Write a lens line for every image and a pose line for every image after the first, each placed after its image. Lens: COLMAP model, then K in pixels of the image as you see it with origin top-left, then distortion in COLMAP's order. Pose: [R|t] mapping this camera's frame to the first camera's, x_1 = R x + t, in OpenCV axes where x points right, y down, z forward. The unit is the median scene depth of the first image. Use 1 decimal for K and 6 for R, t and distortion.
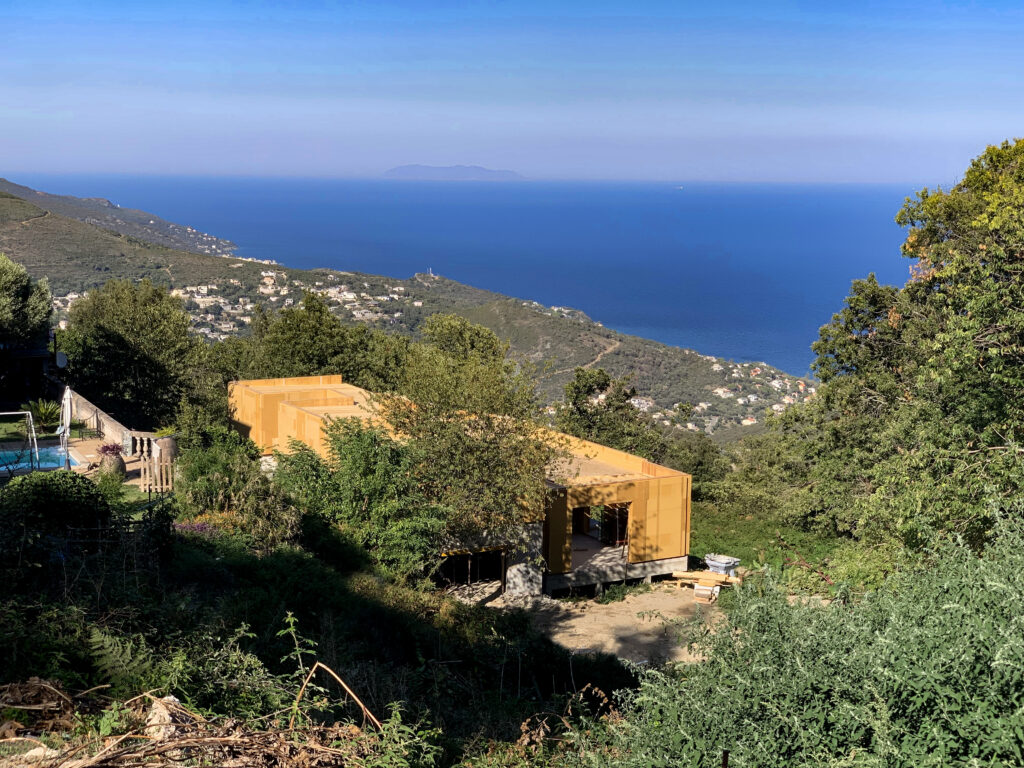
lens RADIAL K [[1563.1, 0, 512.0], [0, 1563.1, 384.0], [0, 0, 1]] dist [0.012210, 0.016976]
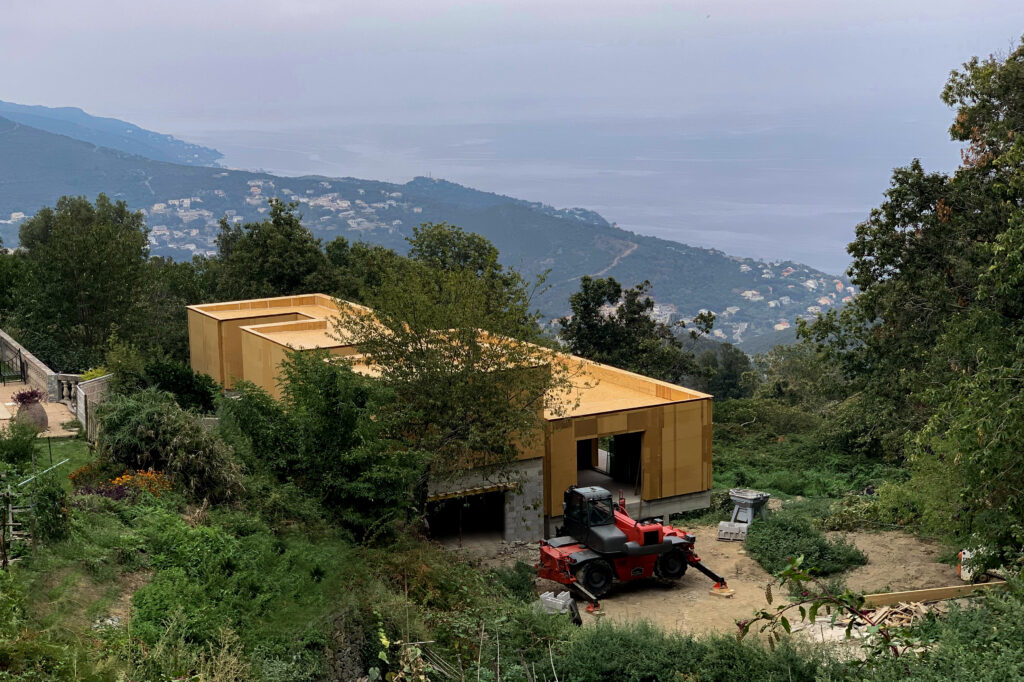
lens RADIAL K [[1488.0, 0, 512.0], [0, 1488.0, 341.0], [0, 0, 1]] dist [0.027792, 0.002041]
pose [[0.998821, -0.031873, -0.036616, 0.025928], [0.033404, 0.998559, 0.041990, -0.009405], [0.035225, -0.043164, 0.998447, 0.125846]]
